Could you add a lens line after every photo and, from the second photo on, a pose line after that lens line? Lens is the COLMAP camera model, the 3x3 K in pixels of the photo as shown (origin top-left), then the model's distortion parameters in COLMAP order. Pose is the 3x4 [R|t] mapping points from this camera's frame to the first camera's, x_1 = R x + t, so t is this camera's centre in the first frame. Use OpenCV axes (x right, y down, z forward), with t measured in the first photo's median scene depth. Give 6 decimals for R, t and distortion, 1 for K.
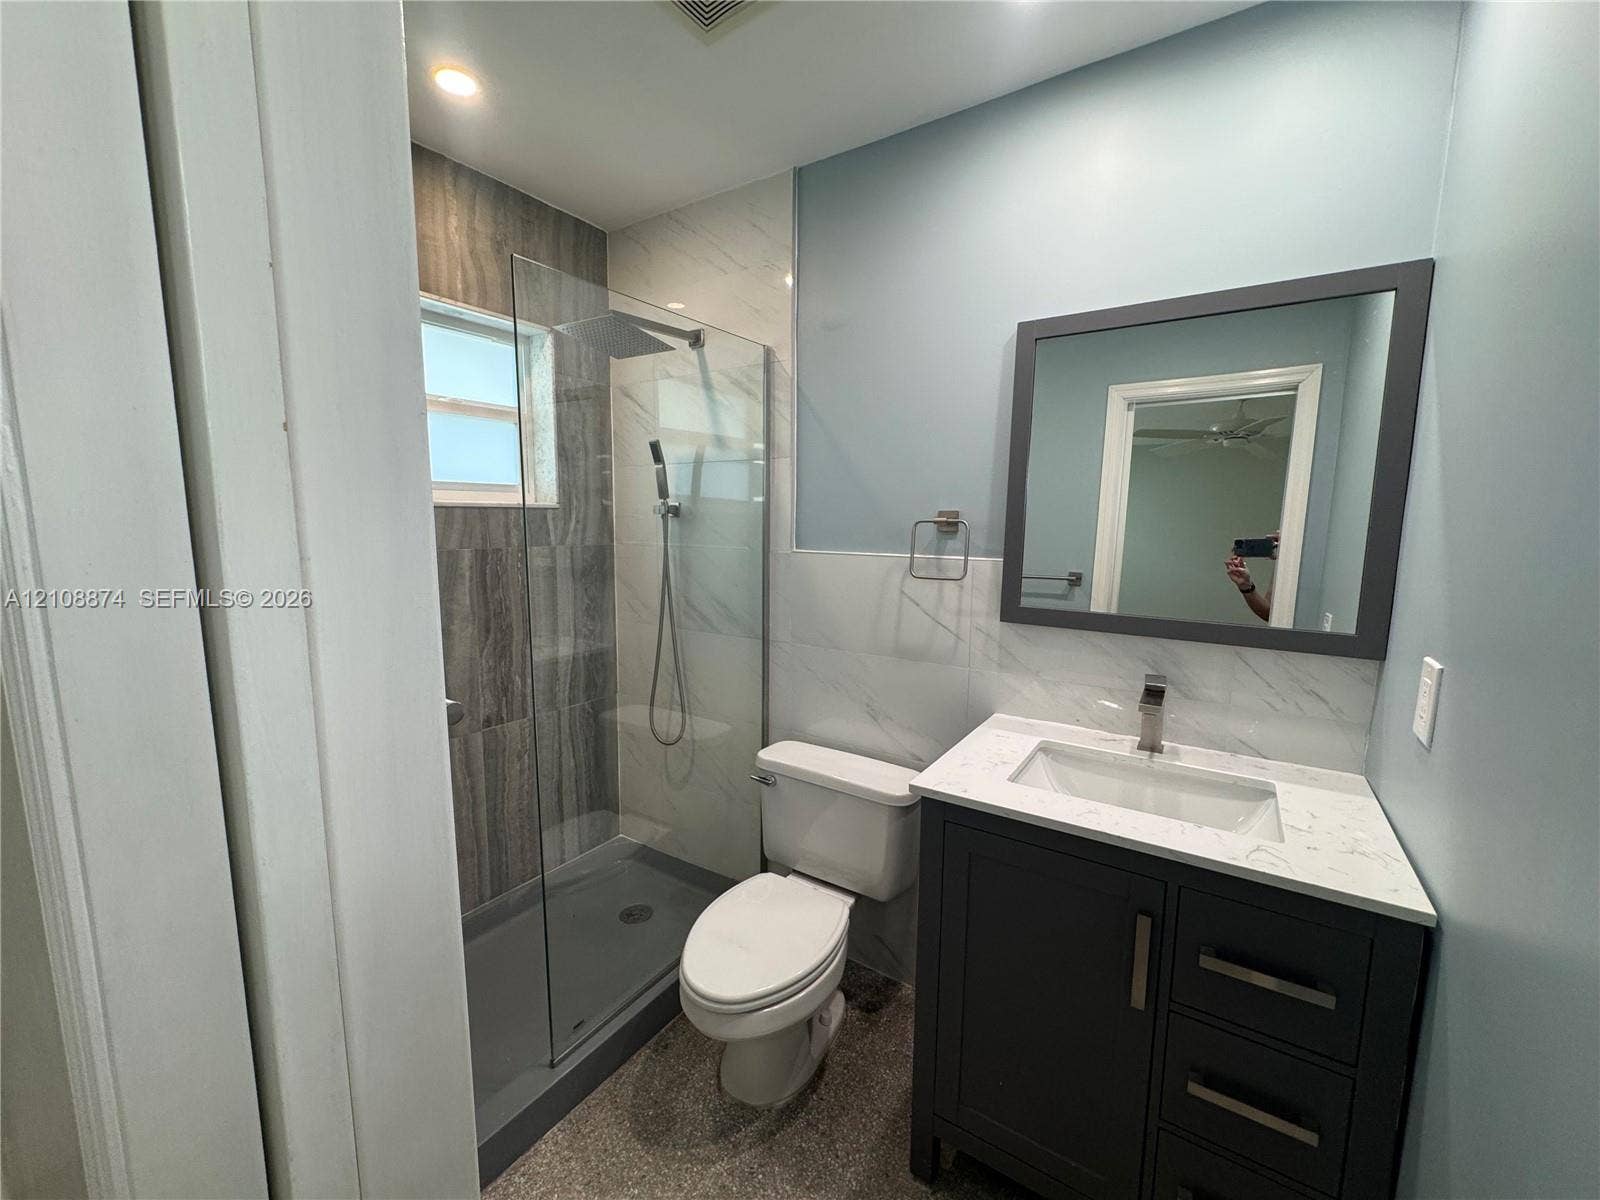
lens RADIAL K [[642.7, 0, 802.2], [0, 642.7, 604.8], [0, 0, 1]] dist [-0.004237, 0.001221]
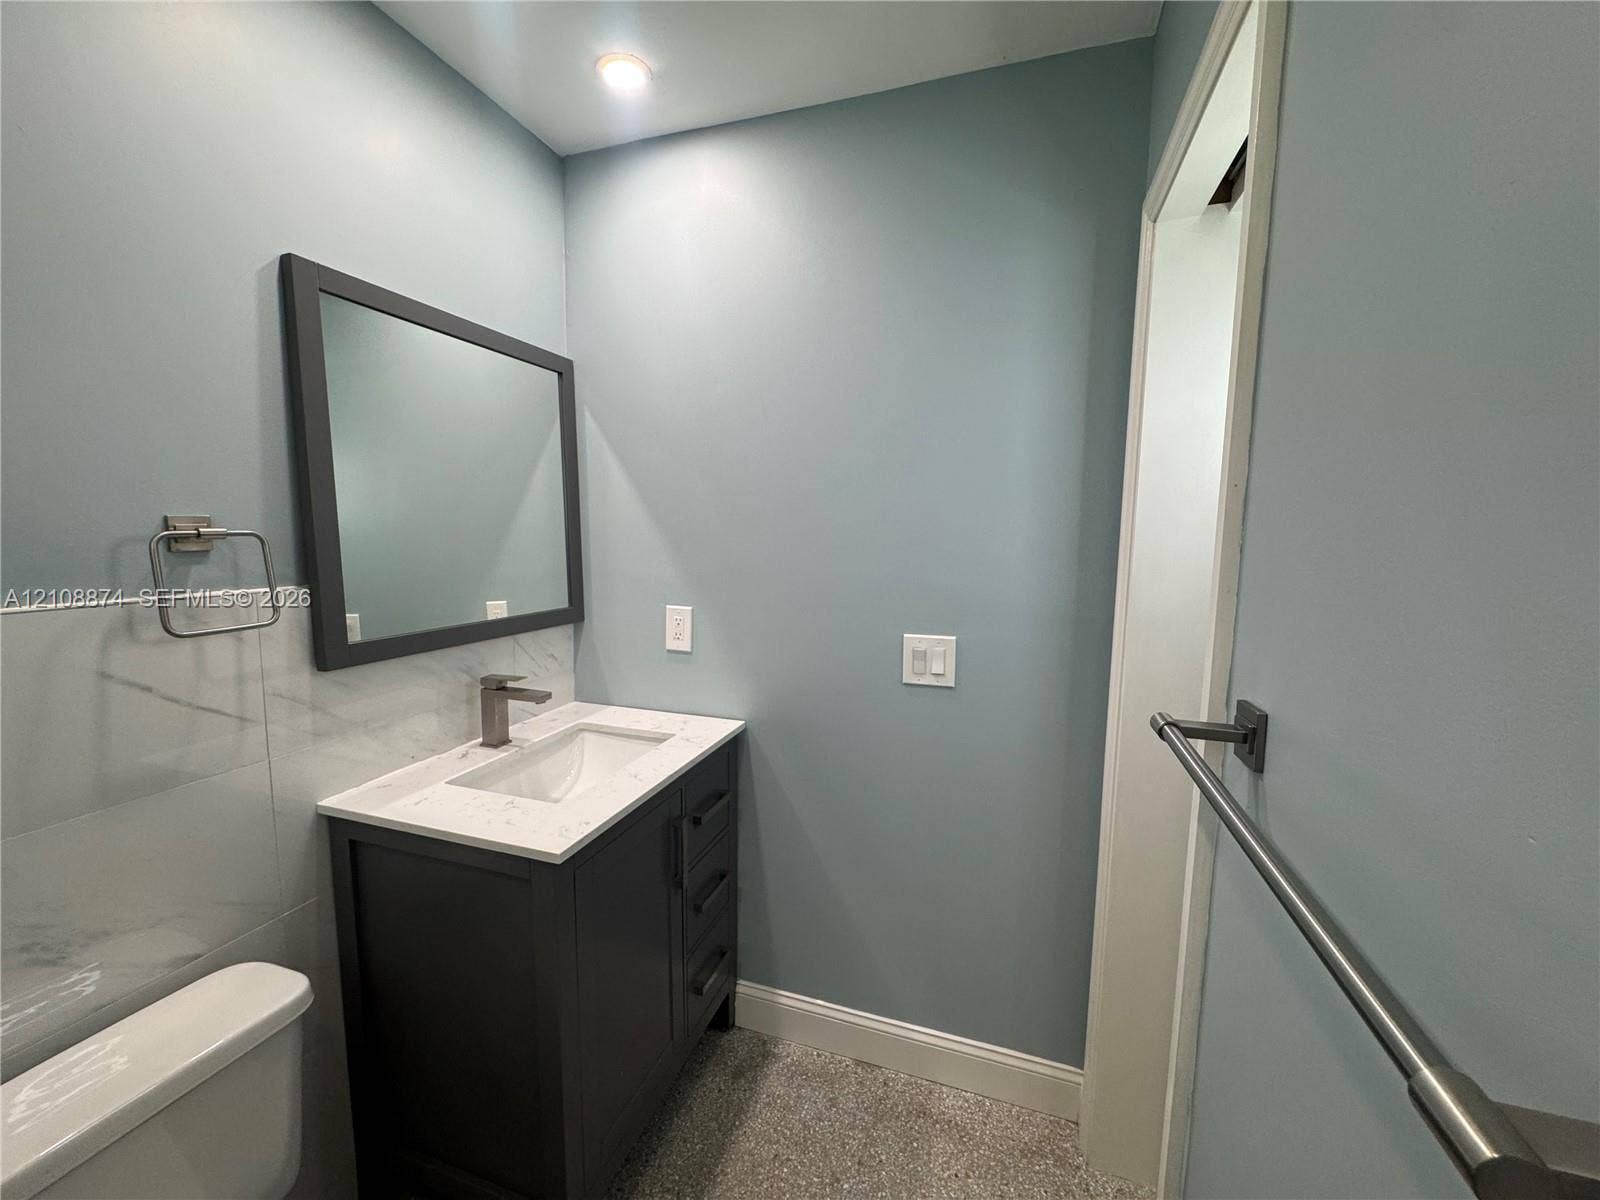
lens RADIAL K [[642.7, 0, 801.7], [0, 642.7, 603.7], [0, 0, 1]] dist [-0.004237, 0.001221]
pose [[-0.259783, -0.126134, 0.957394, -0.502415], [0.111899, 0.980822, 0.159584, -0.102432], [-0.959162, 0.148589, -0.240686, 0.637012]]
